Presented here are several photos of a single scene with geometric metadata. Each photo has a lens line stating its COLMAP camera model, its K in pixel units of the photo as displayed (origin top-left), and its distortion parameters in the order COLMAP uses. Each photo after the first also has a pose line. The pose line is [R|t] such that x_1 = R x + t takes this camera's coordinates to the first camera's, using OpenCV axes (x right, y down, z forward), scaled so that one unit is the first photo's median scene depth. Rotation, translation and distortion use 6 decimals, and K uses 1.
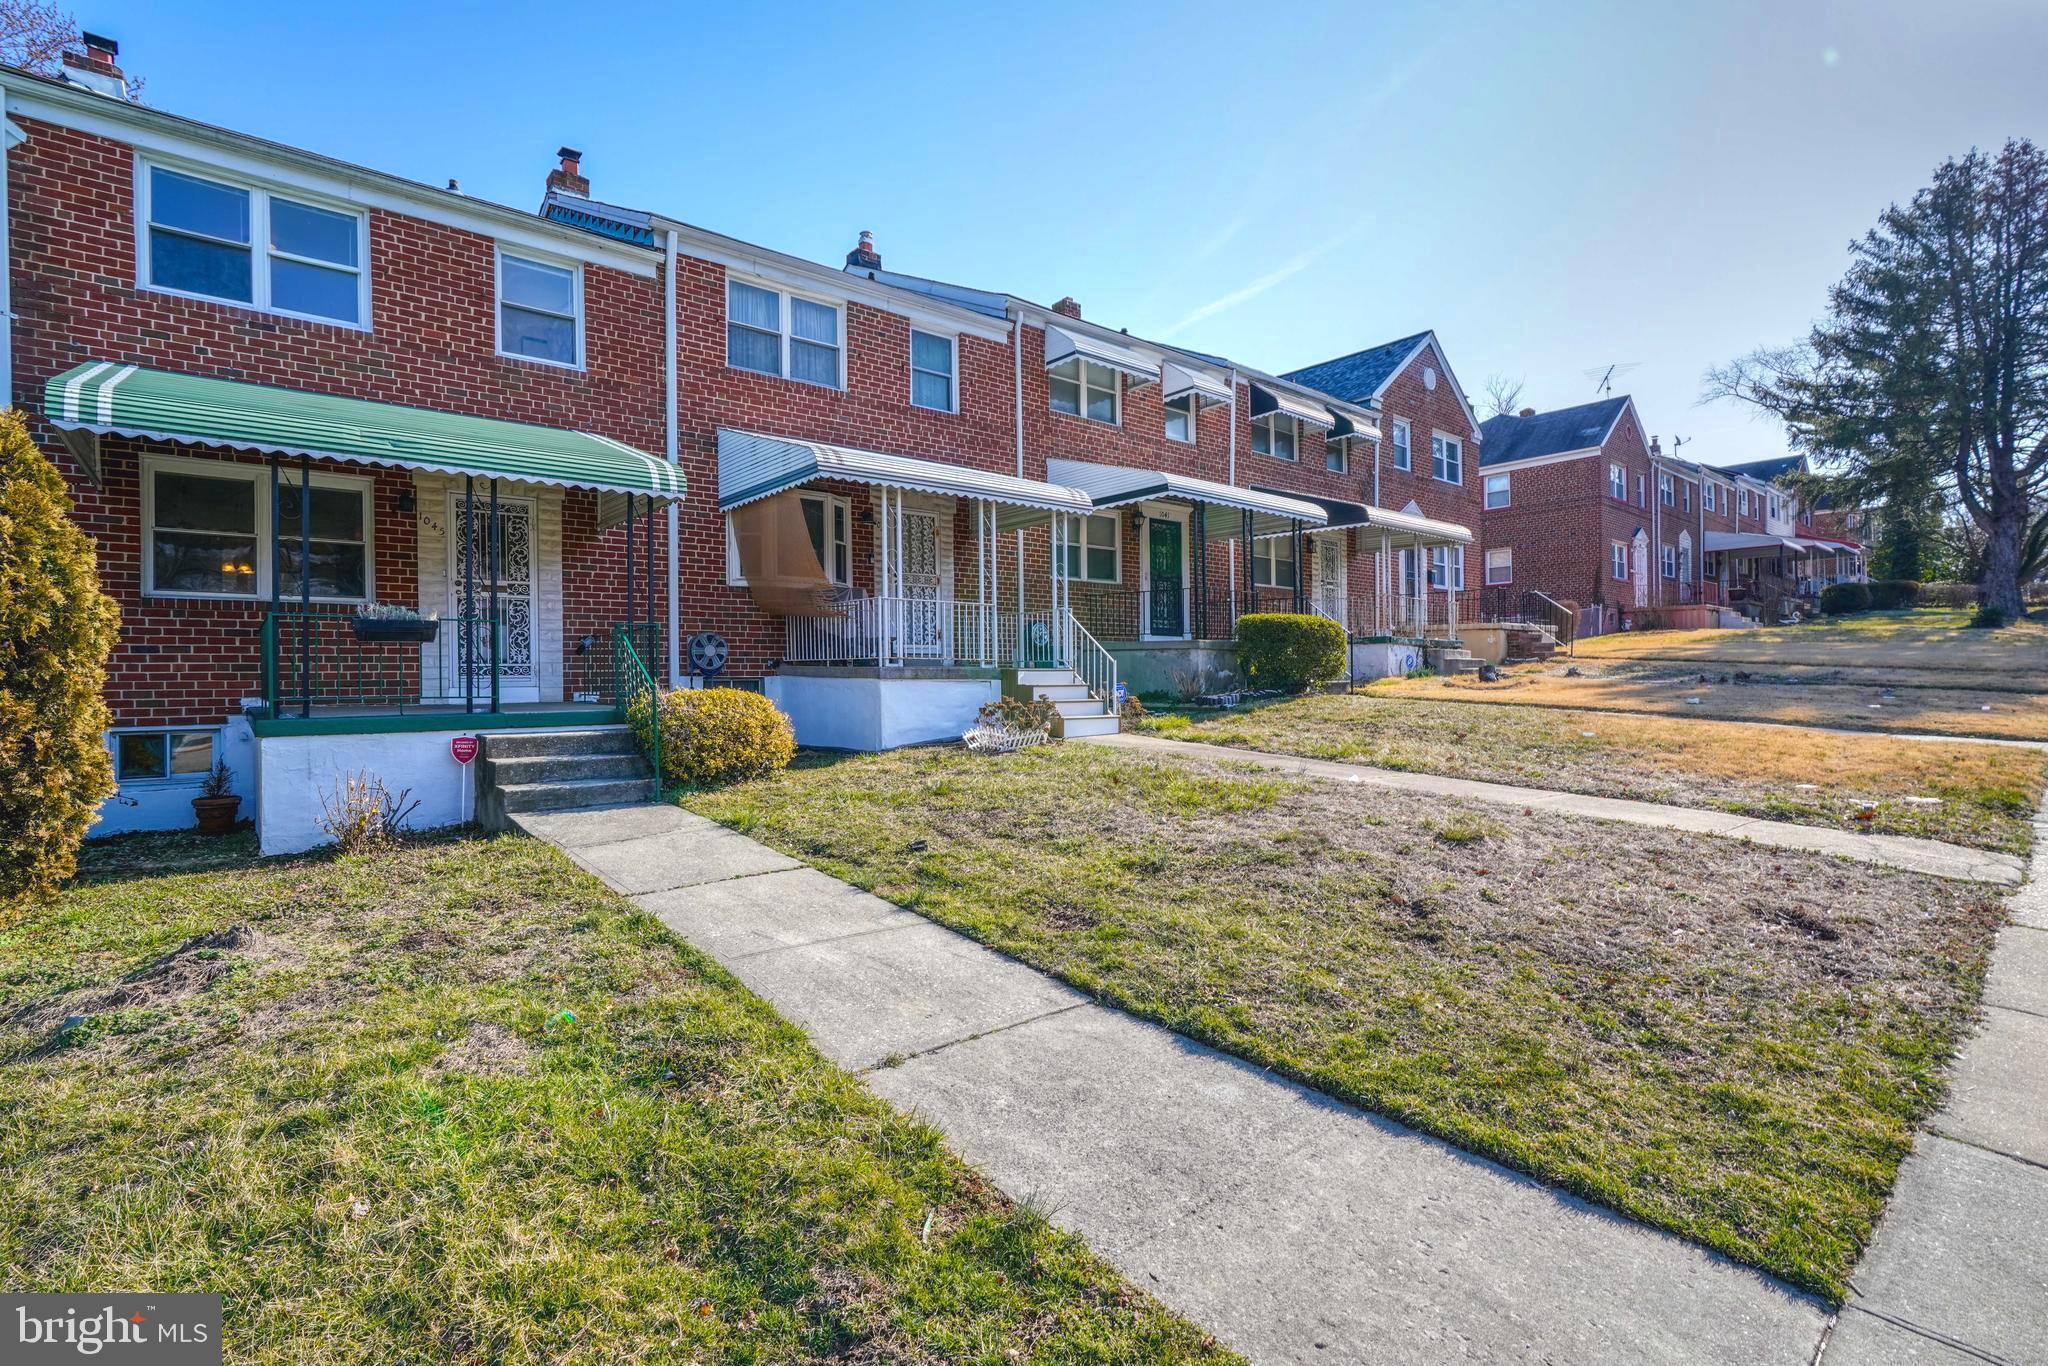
lens RADIAL K [[936.2, 0, 1023.0], [0, 936.2, 672.4], [0, 0, 1]] dist [-0.011329, 0.004024]
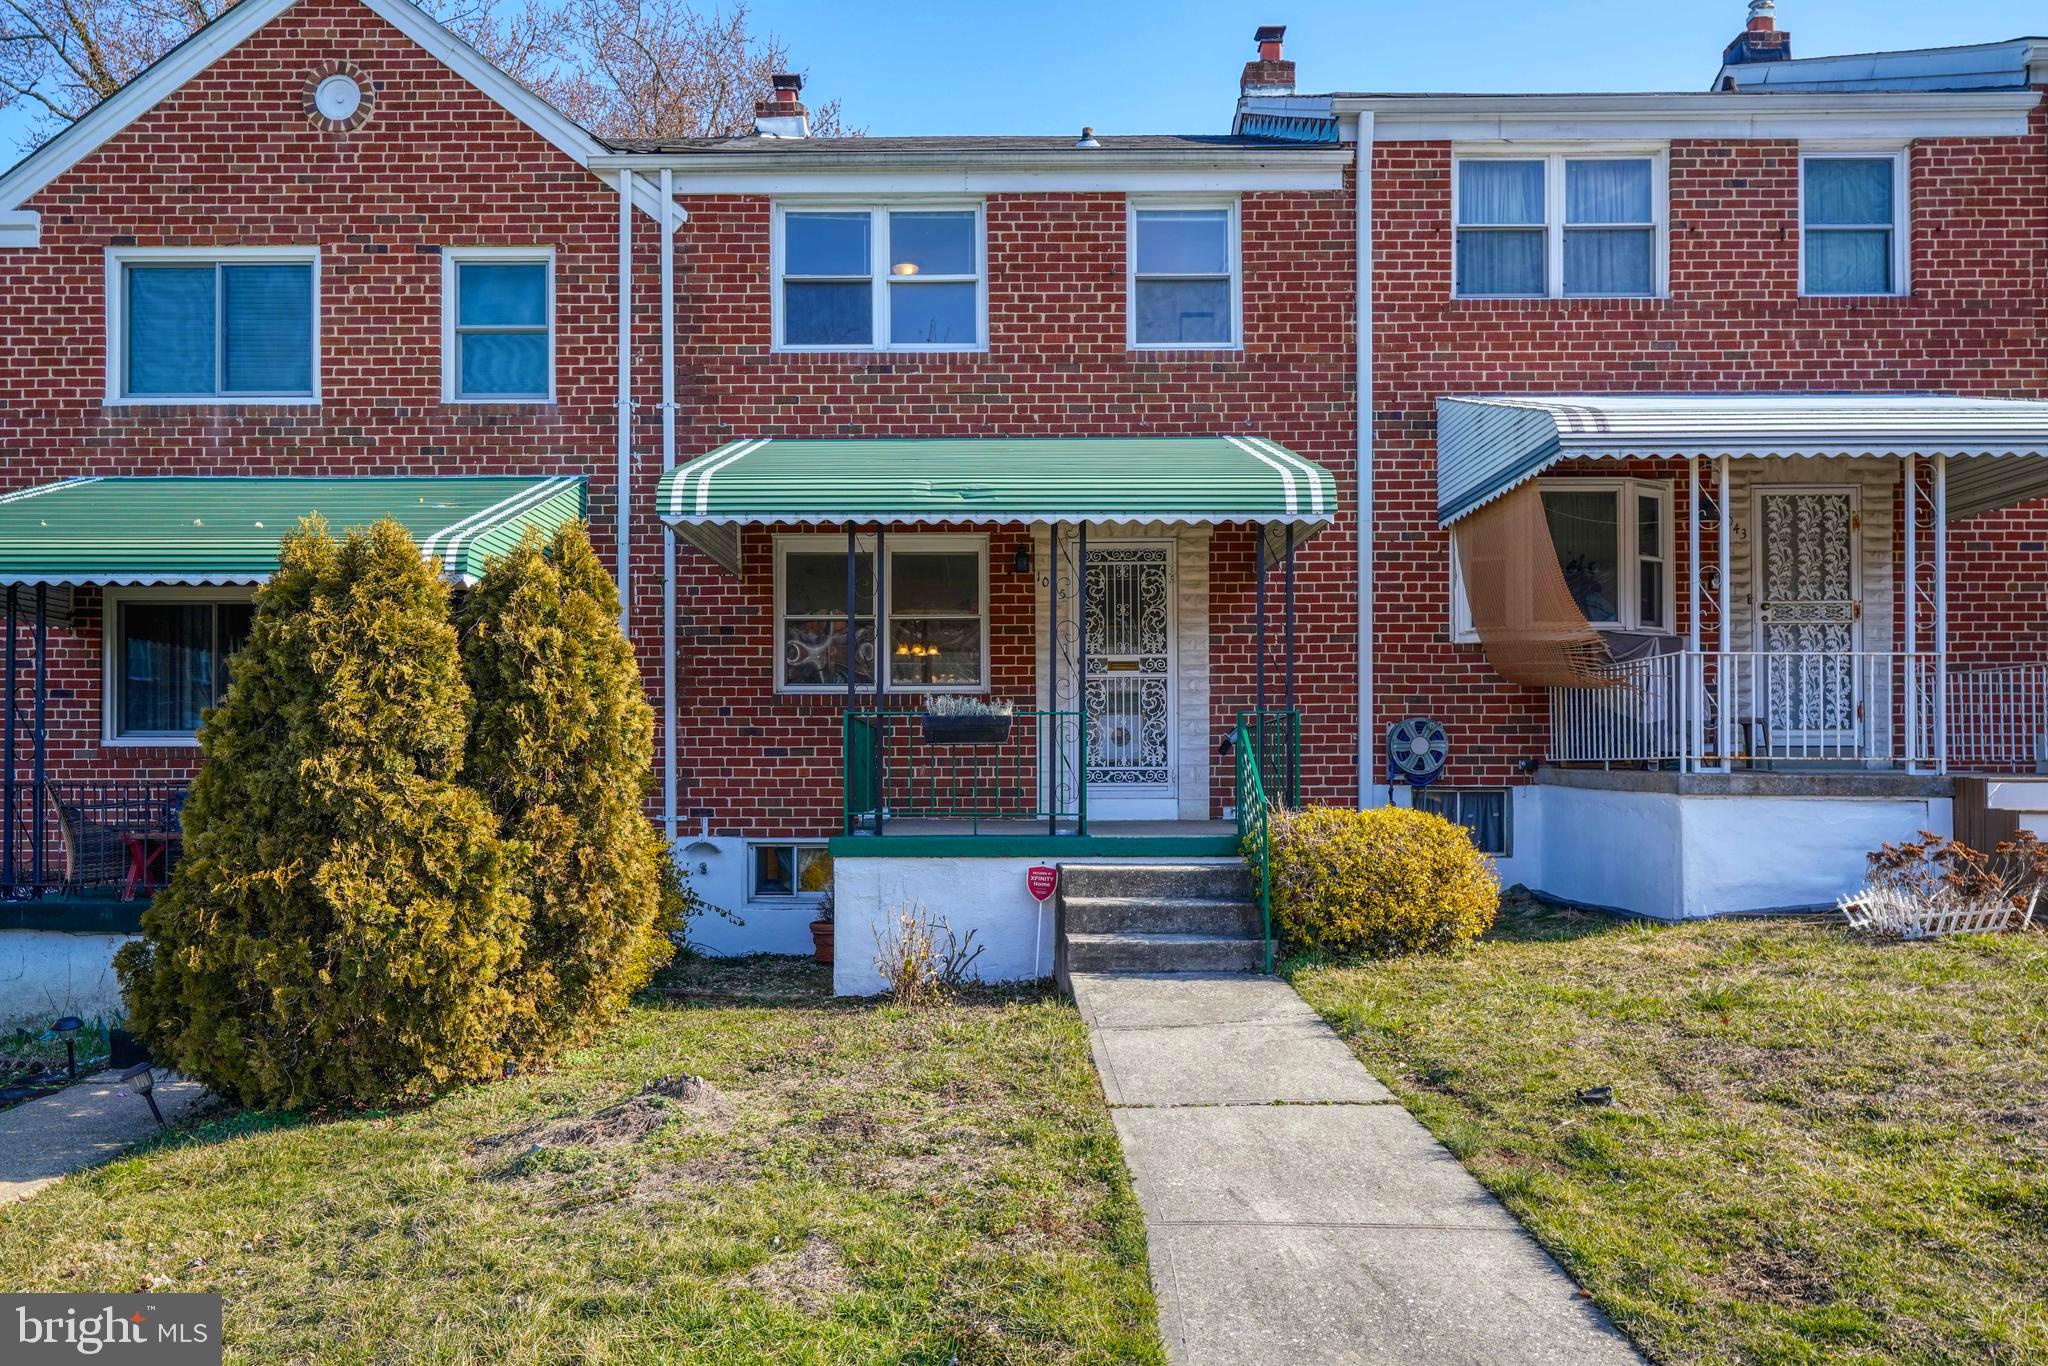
lens RADIAL K [[1475.8, 0, 1023.4], [0, 1475.8, 767.7], [0, 0, 1]] dist [-0.004963, 0.008528]
pose [[0.763850, 0.004056, -0.645381, 0.151025], [-0.003118, 0.999992, 0.002593, -0.013176], [0.645387, 0.000032, 0.763856, 0.058854]]
